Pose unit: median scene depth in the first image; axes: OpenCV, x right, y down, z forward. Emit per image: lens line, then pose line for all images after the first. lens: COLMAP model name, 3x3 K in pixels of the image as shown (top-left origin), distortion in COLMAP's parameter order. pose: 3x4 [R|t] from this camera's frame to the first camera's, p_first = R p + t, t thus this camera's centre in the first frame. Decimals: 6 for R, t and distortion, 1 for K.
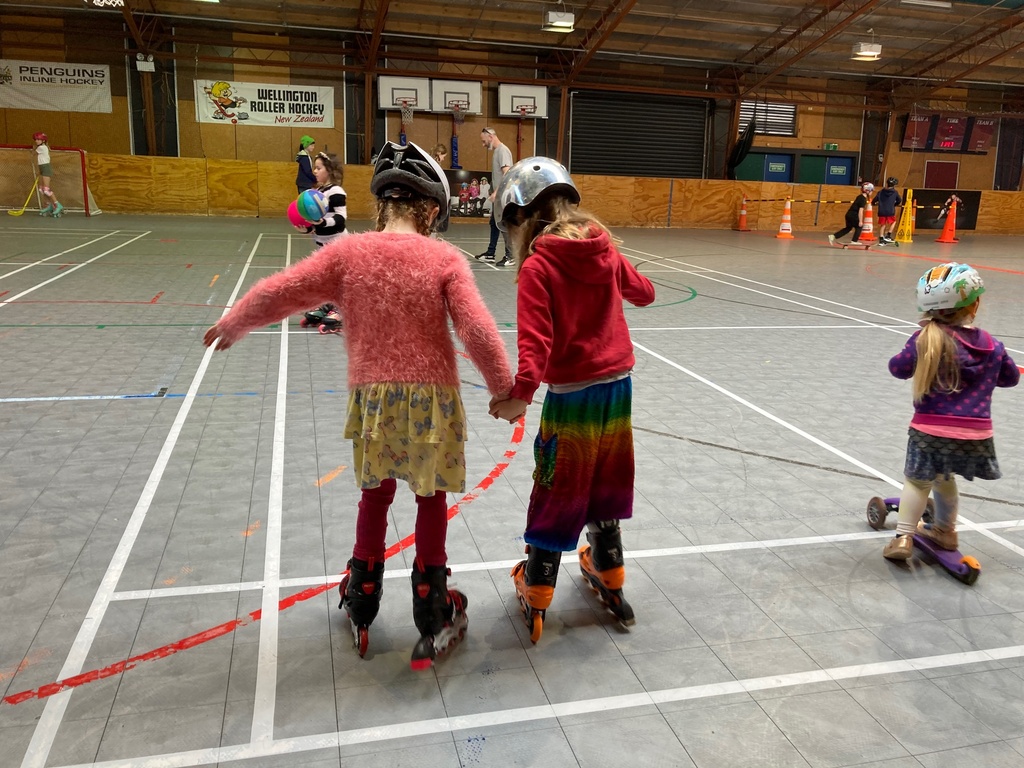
lens RADIAL K [[843.8, 0, 512.0], [0, 843.8, 384.0], [0, 0, 1]] dist [0.011295, -0.004863]
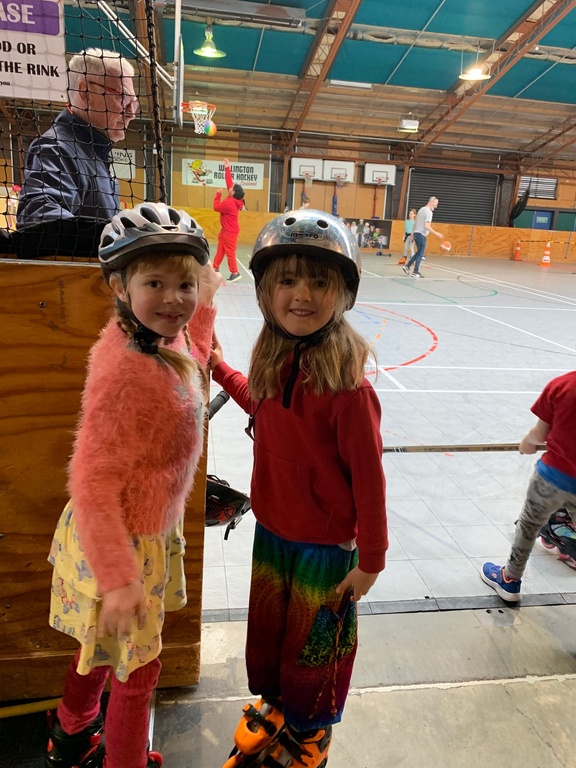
lens RADIAL K [[582.5, 0, 288.0], [0, 582.5, 384.0], [0, 0, 1]] dist [0.004366, 0.016068]
pose [[0.995337, 0.046152, -0.084700, -0.048291], [-0.043473, 0.998503, 0.033205, 0.030026], [0.086105, -0.029368, 0.995853, -0.118411]]
